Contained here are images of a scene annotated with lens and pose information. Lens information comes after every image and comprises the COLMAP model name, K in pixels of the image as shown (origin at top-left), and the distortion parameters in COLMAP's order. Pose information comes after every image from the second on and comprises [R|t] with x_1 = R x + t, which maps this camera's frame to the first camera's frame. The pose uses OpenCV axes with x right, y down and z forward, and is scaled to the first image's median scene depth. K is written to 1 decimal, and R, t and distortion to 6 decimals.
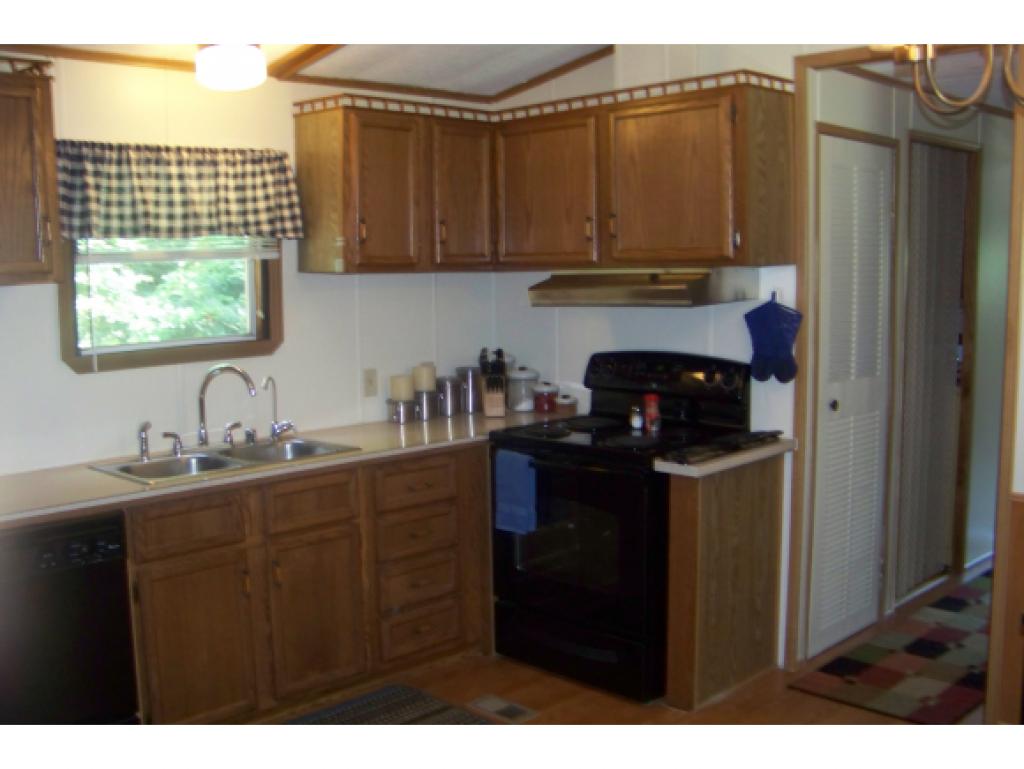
lens RADIAL K [[1112.3, 0, 512.0], [0, 1112.3, 384.5], [0, 0, 1]] dist [-0.261460, 0.411344]
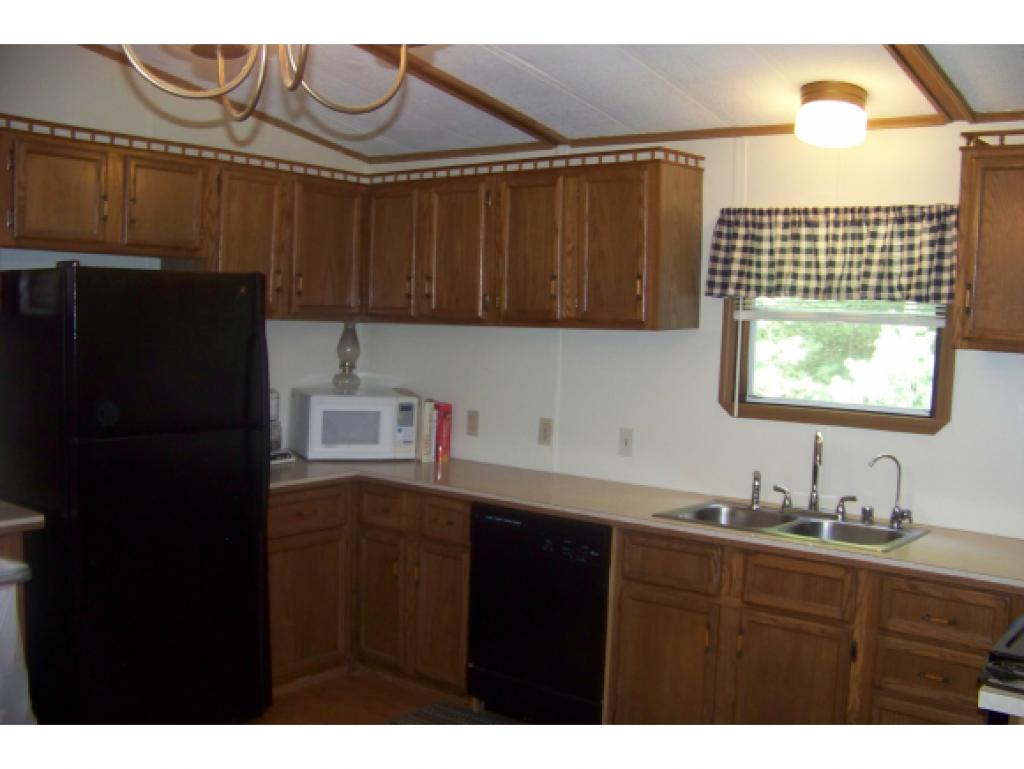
lens RADIAL K [[1096.0, 0, 619.2], [0, 1096.0, 385.0], [0, 0, 1]] dist [-0.073038, 0.389555]
pose [[0.212834, 0.091377, -0.972806, 0.658216], [-0.159166, 0.985561, 0.057752, -0.087747], [0.964037, 0.142546, 0.224305, 0.619908]]
